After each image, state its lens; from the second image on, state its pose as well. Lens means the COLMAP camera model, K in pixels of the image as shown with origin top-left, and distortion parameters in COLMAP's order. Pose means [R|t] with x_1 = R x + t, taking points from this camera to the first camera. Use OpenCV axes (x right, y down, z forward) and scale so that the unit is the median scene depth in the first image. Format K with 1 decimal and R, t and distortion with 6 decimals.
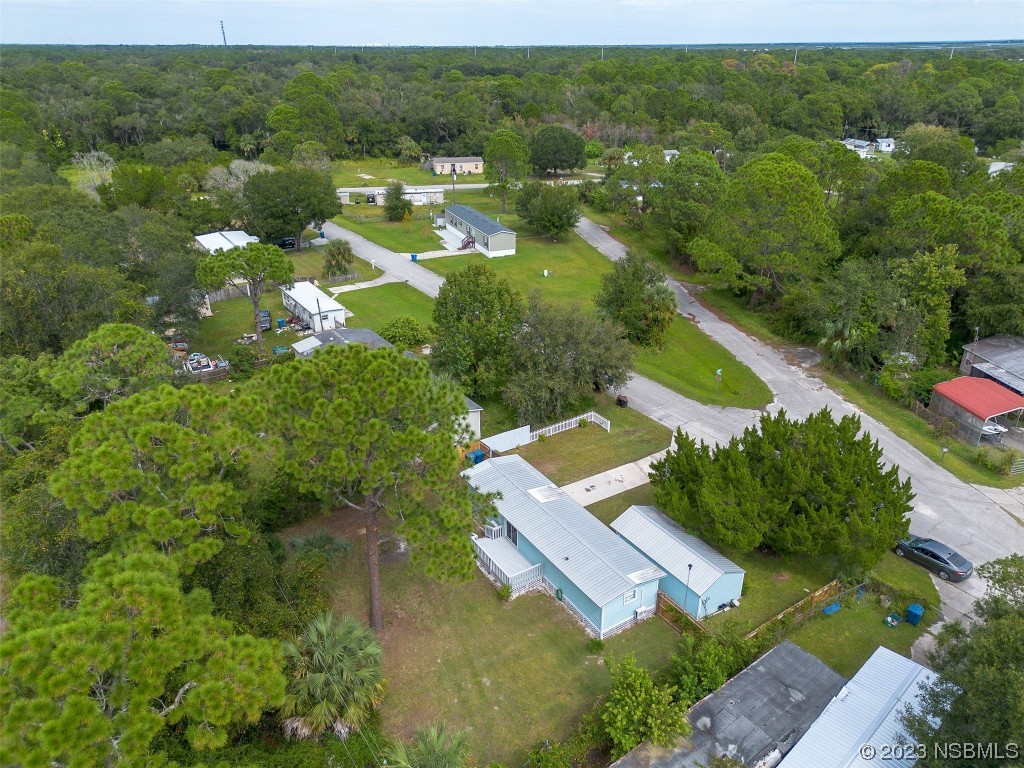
lens RADIAL K [[714.4, 0, 512.0], [0, 714.4, 384.0], [0, 0, 1]] dist [0.074986, -0.096928]
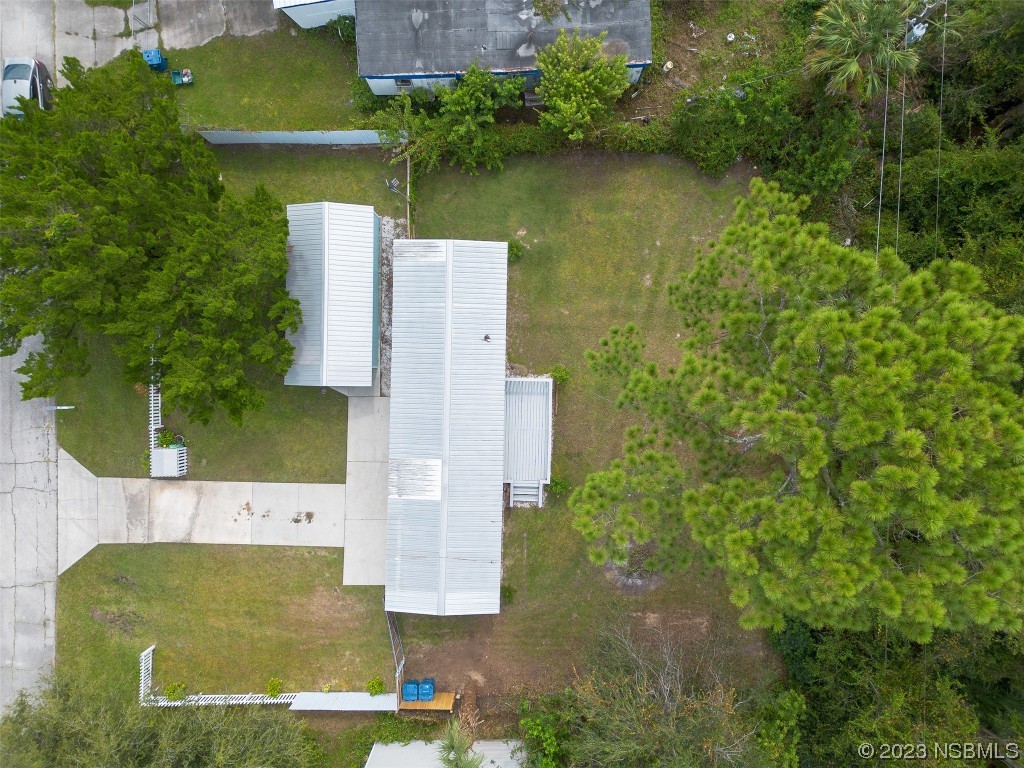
lens RADIAL K [[714.4, 0, 512.0], [0, 714.4, 384.0], [0, 0, 1]] dist [0.074986, -0.096928]
pose [[-0.832331, -0.554152, 0.011852, 0.008220], [0.253091, -0.360943, 0.897588, -0.172540], [-0.493122, 0.750090, 0.440675, 0.288839]]
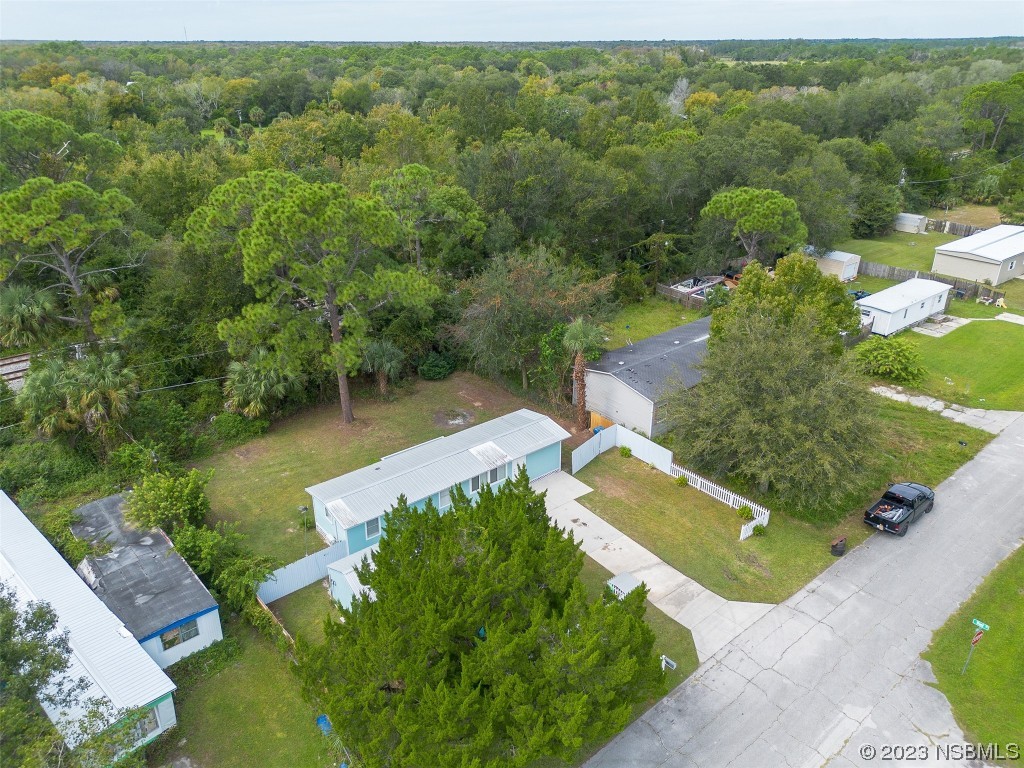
lens RADIAL K [[714.4, 0, 512.0], [0, 714.4, 384.0], [0, 0, 1]] dist [0.074986, -0.096928]
pose [[0.100990, 0.425161, -0.899466, 0.391136], [-0.414828, 0.839743, 0.350355, -0.118891], [0.904278, 0.337741, 0.261174, 0.357953]]
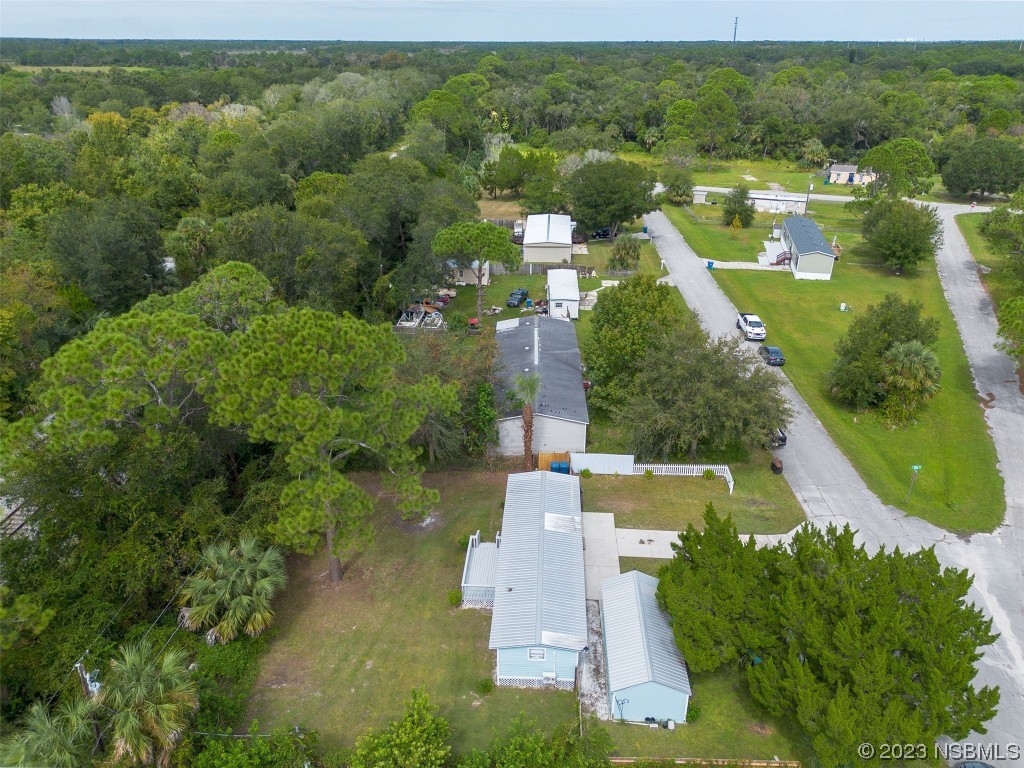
lens RADIAL K [[722.0, 0, 512.0], [0, 722.0, 384.0], [0, 0, 1]] dist [0.054197, -0.054918]
pose [[0.814326, 0.249784, -0.523910, 0.207303], [-0.248928, 0.965728, 0.073514, -0.034457], [0.524317, 0.070551, 0.848595, 0.076418]]
